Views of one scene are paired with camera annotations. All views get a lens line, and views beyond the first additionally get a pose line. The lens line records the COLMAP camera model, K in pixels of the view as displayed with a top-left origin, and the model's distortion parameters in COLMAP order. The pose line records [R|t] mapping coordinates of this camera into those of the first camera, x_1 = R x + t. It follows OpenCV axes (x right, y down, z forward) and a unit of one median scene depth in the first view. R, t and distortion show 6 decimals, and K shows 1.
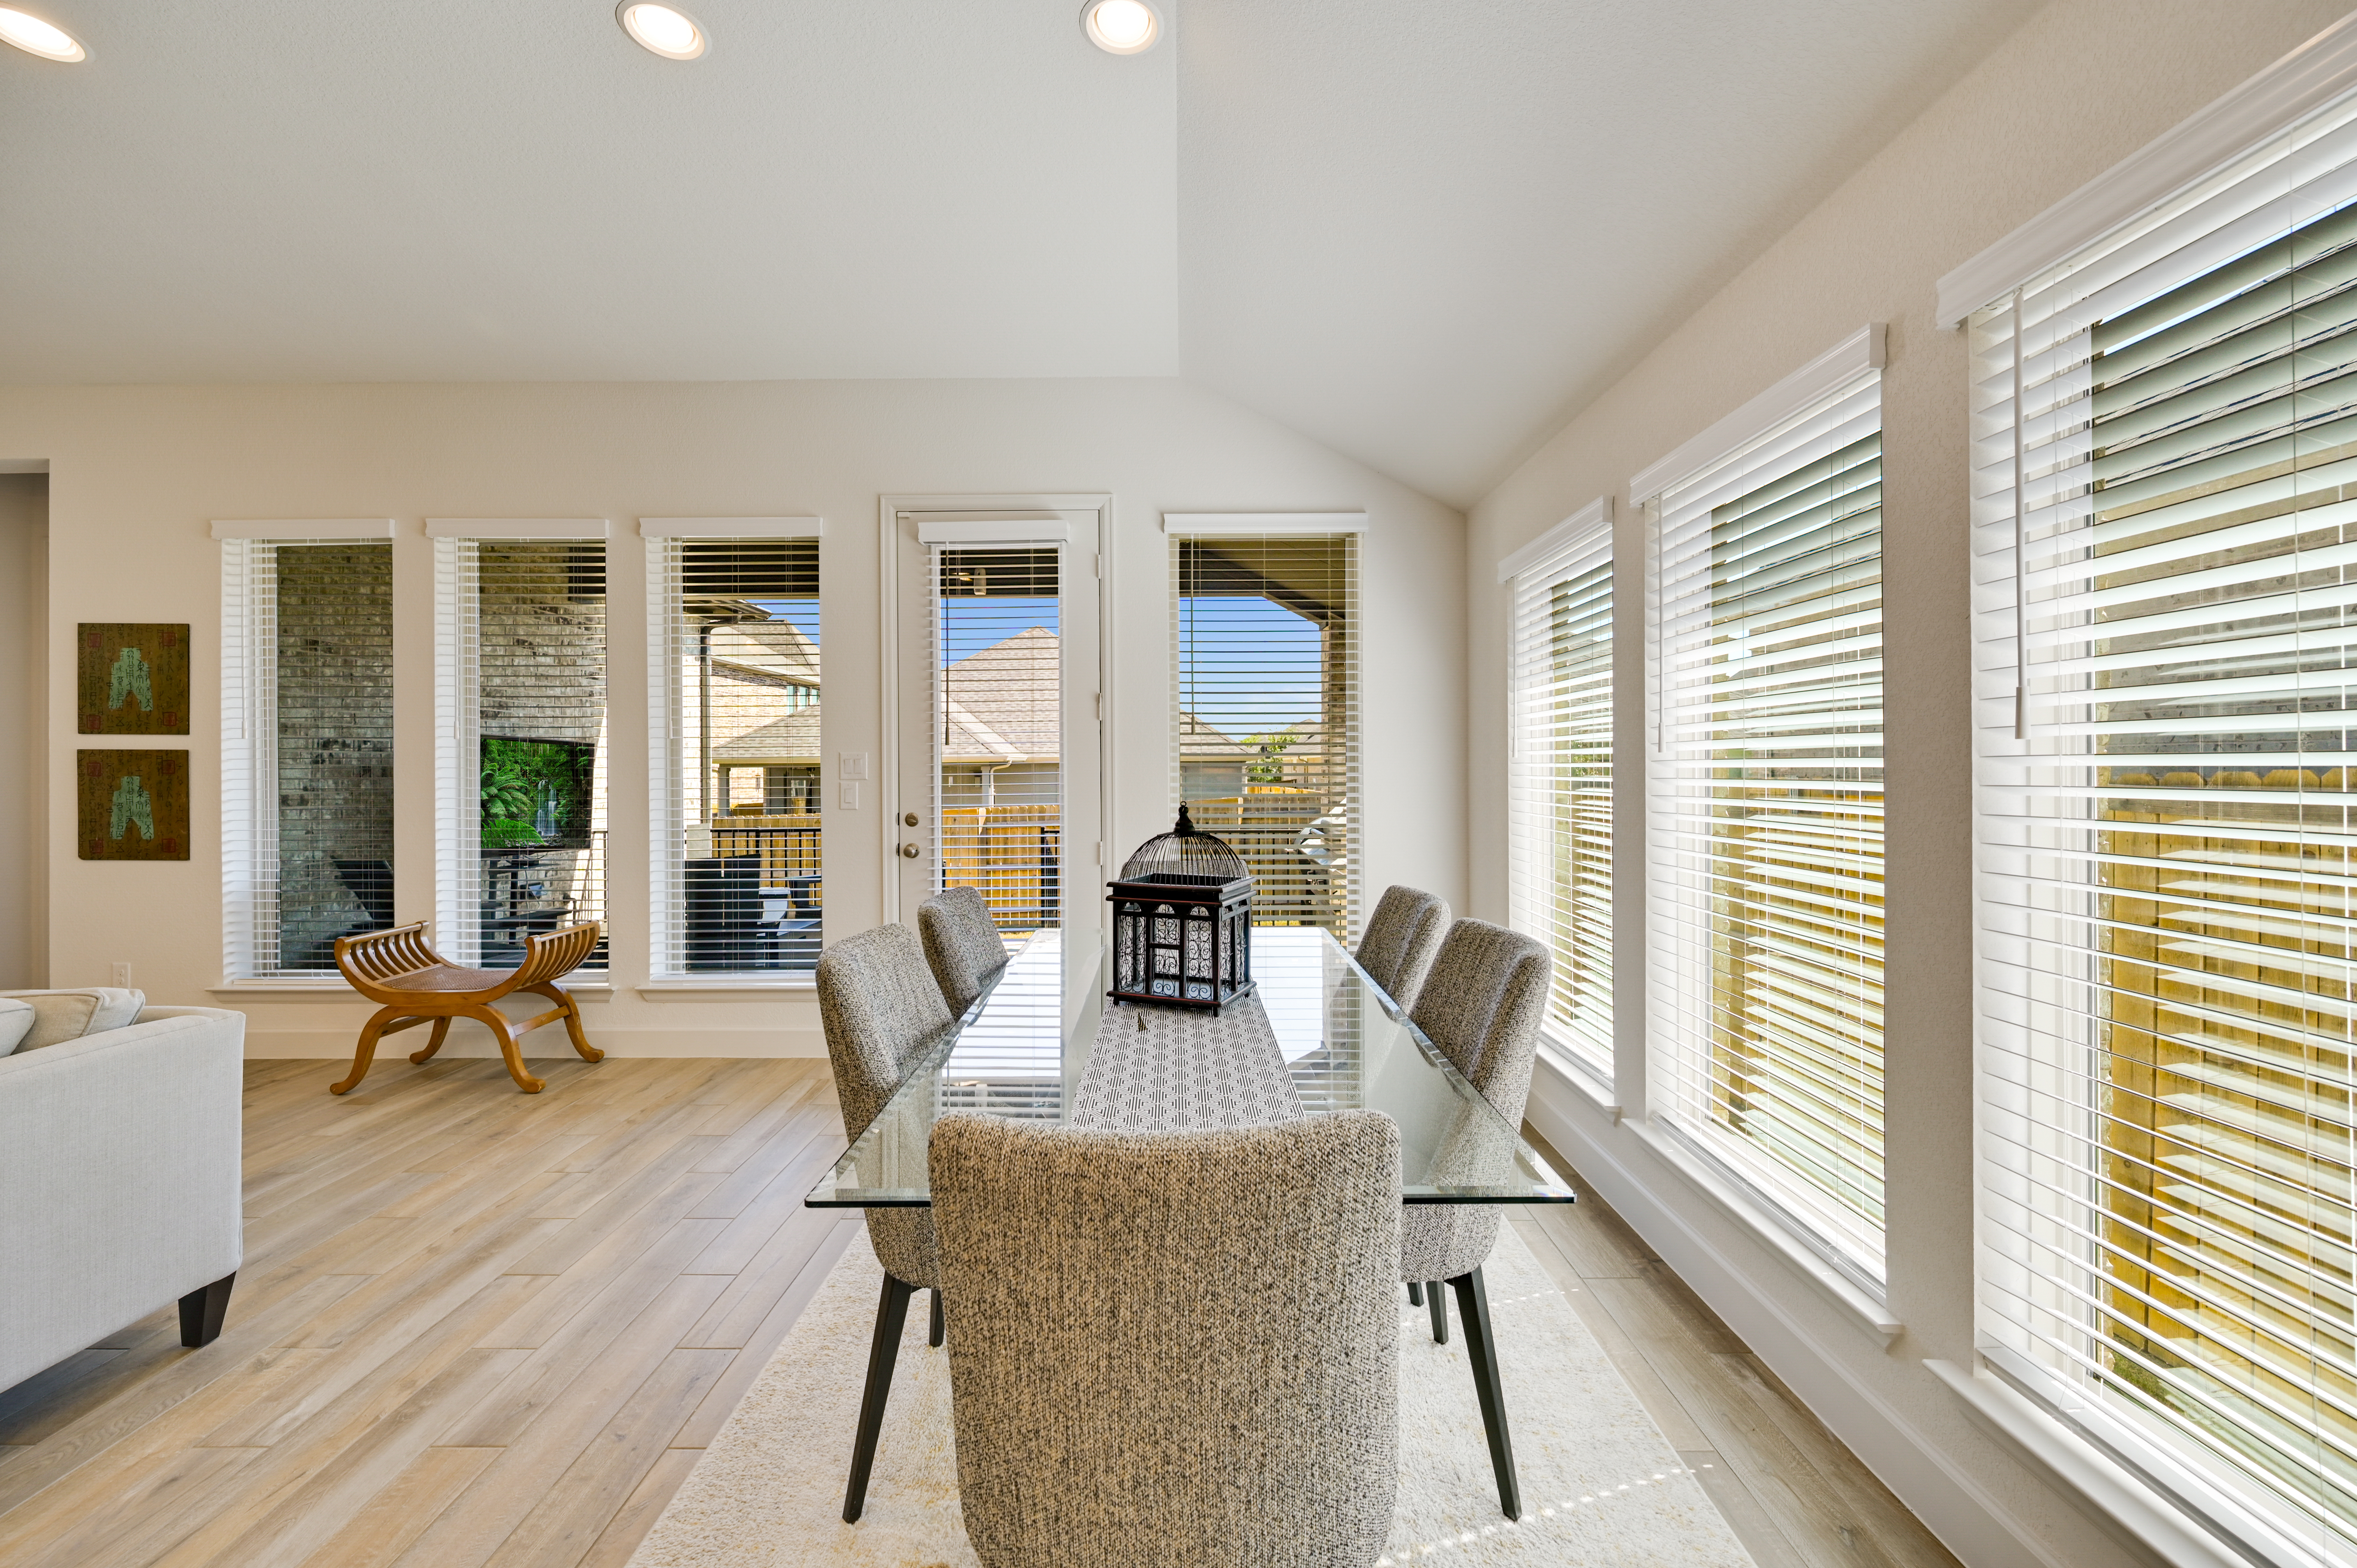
lens RADIAL K [[947.8, 0, 1170.5], [0, 947.8, 769.9], [0, 0, 1]] dist [0.001617, 0.000850]
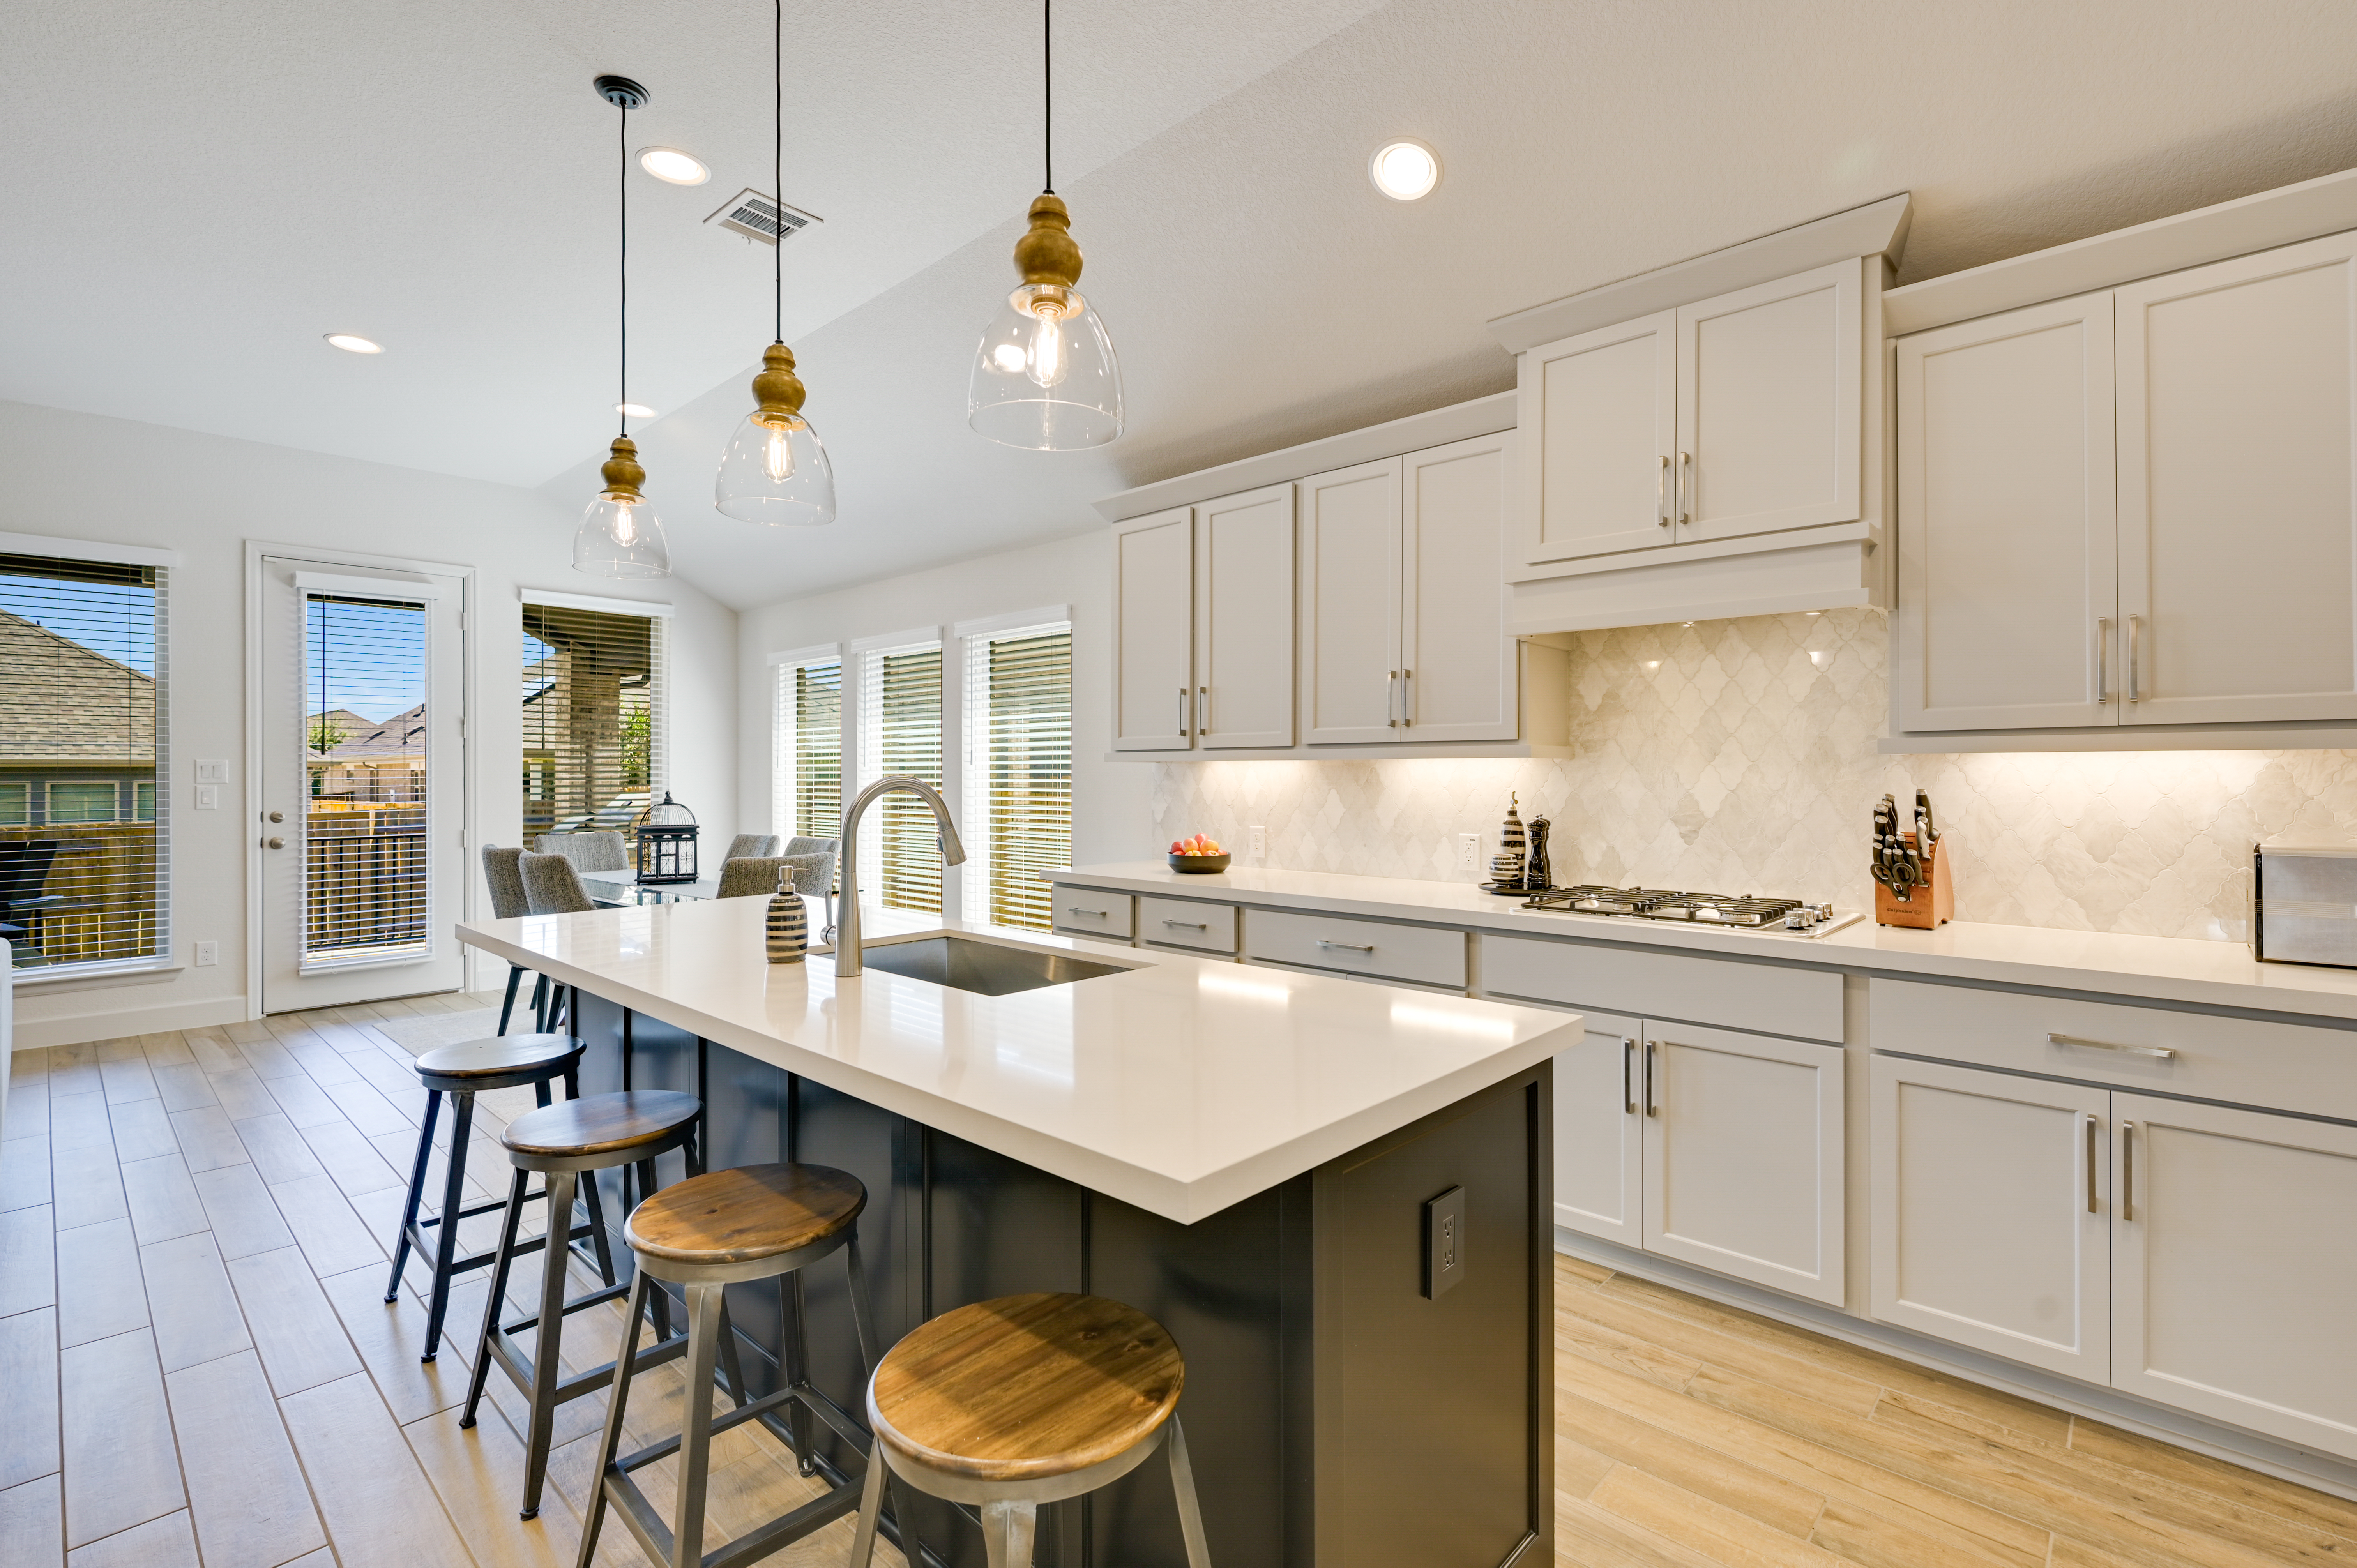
lens RADIAL K [[1063.5, 0, 1183.2], [0, 1063.5, 773.3], [0, 0, 1]] dist [-0.000944, -0.000443]
pose [[0.679347, 0.003911, 0.733806, -0.477887], [0.000366, 0.999984, -0.005668, 0.006420], [-0.733817, 0.004119, 0.679335, -0.737047]]
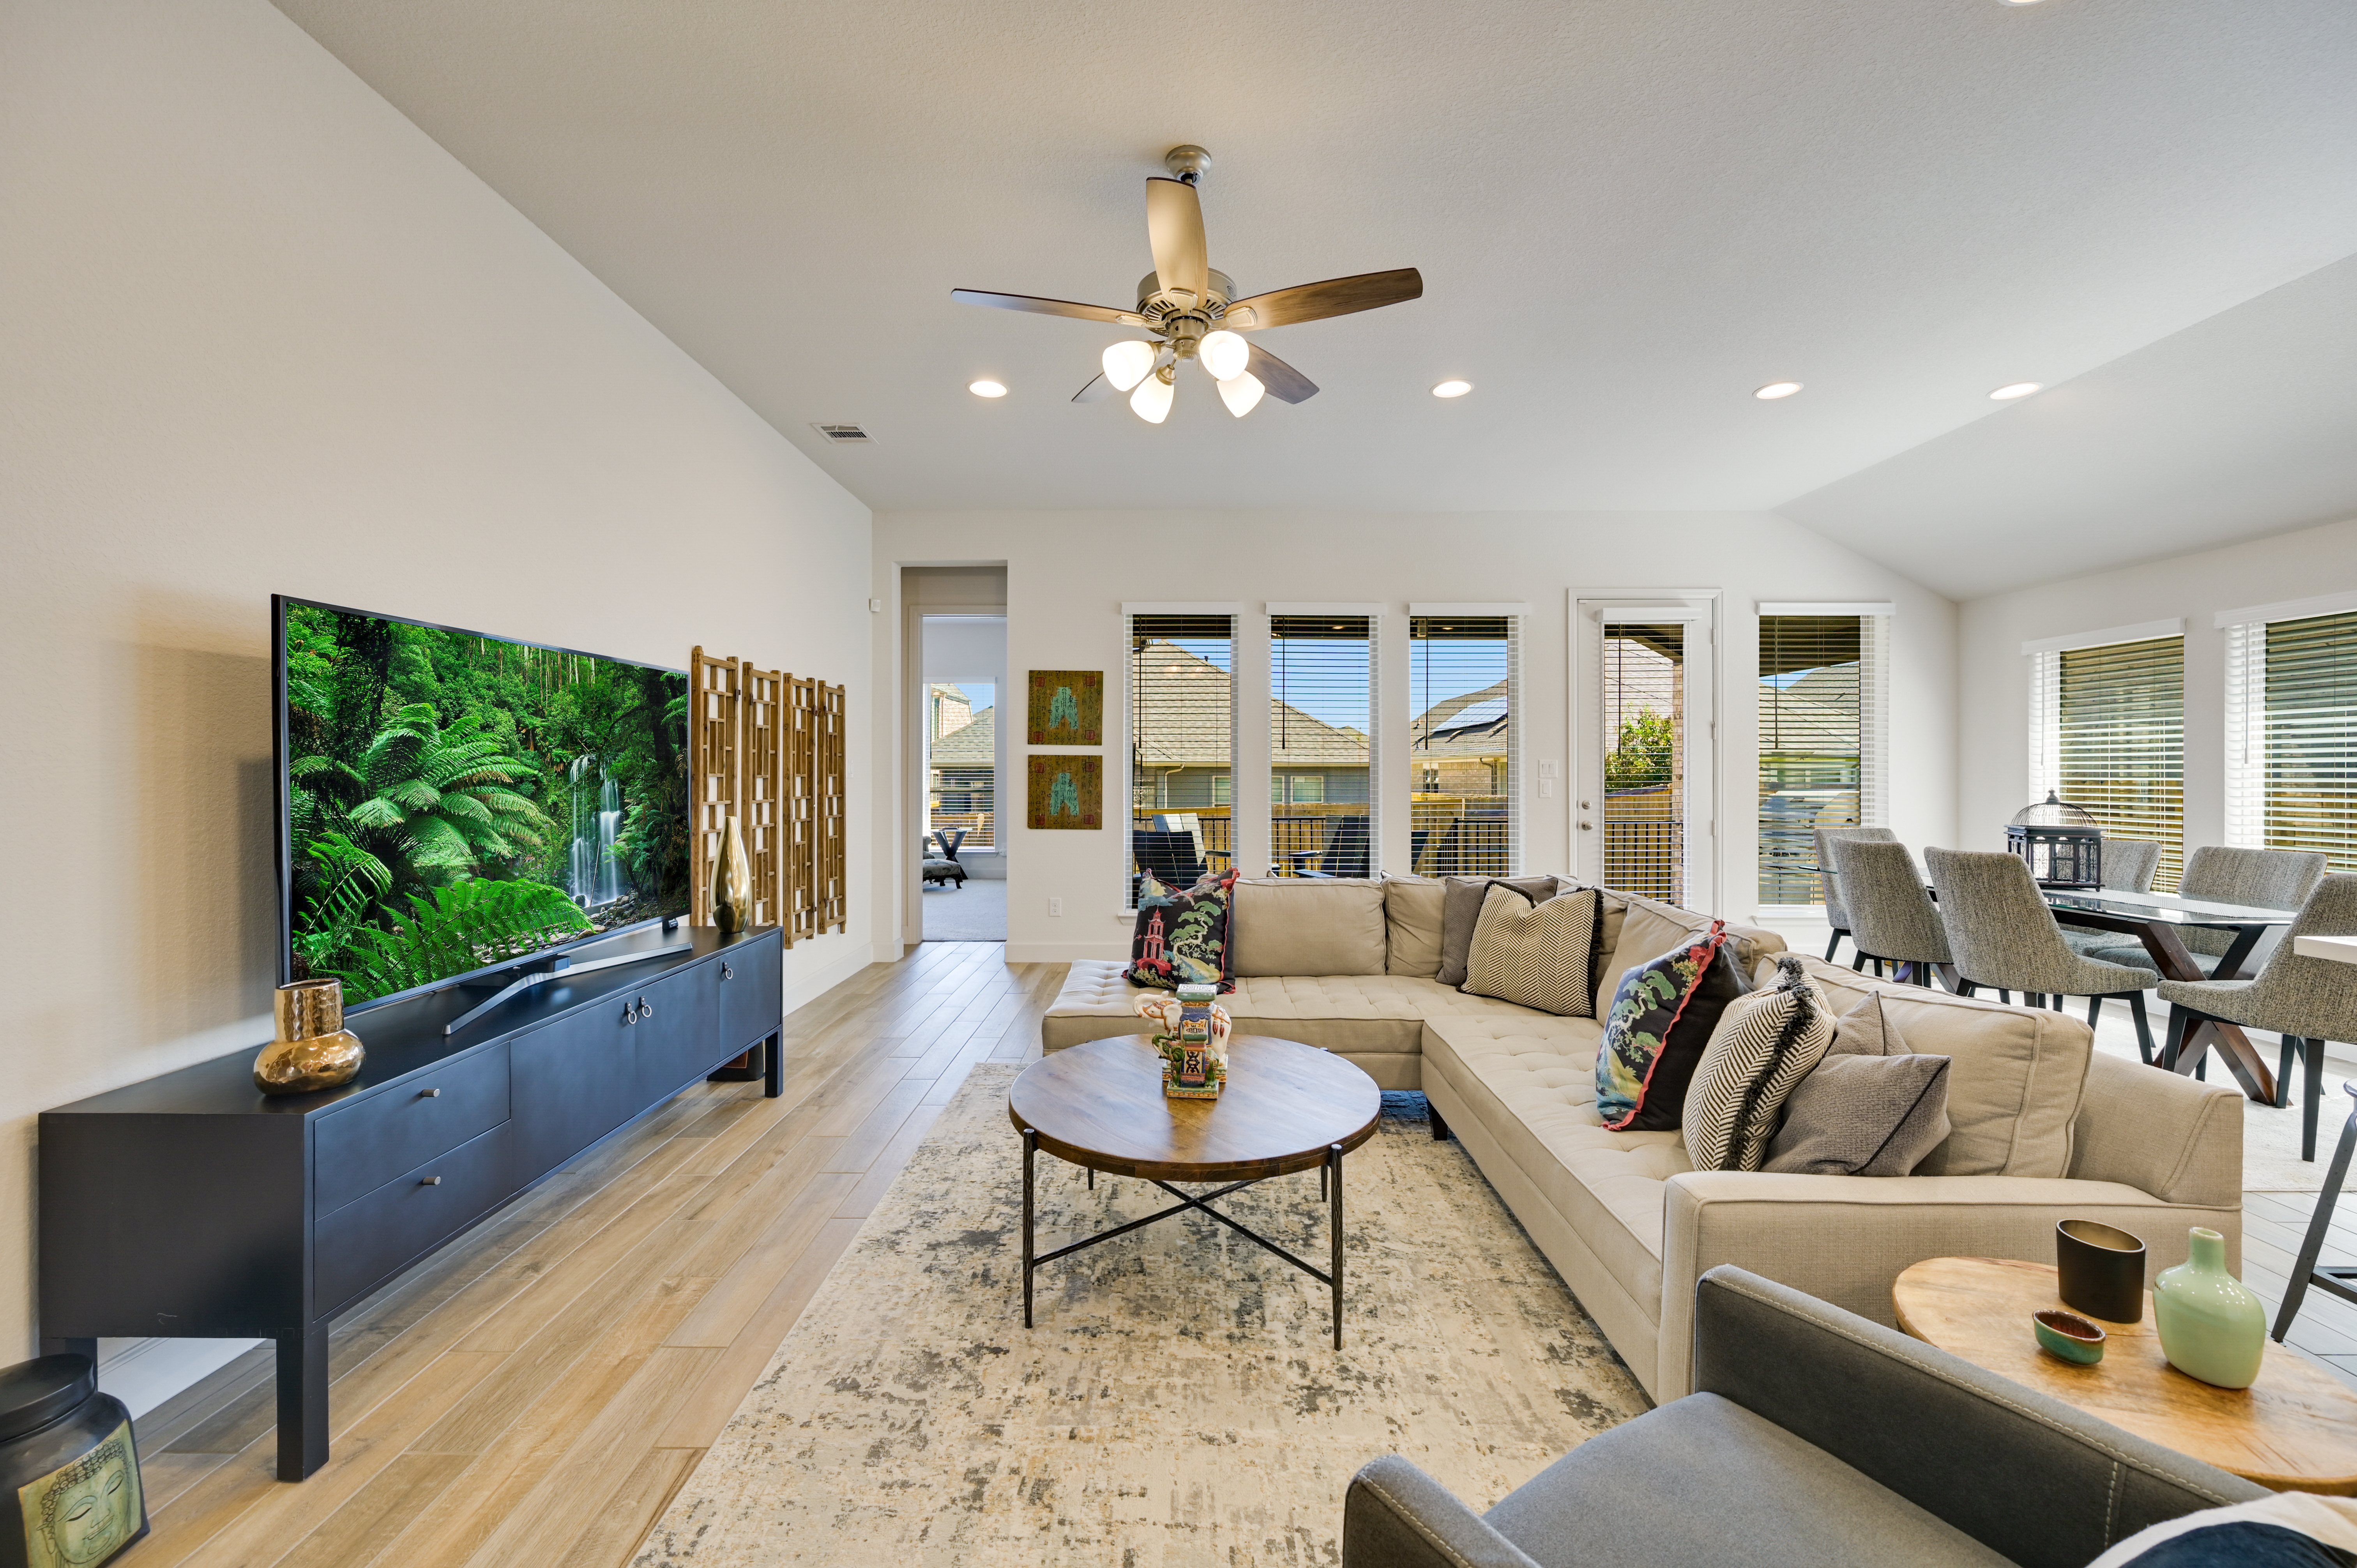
lens RADIAL K [[947.8, 0, 1195.0], [0, 947.8, 772.1], [0, 0, 1]] dist [0.001617, 0.000850]
pose [[0.999884, 0.004995, 0.014377, -0.911072], [-0.004946, 0.999982, -0.003433, 0.009132], [-0.014394, 0.003361, 0.999891, -0.488391]]
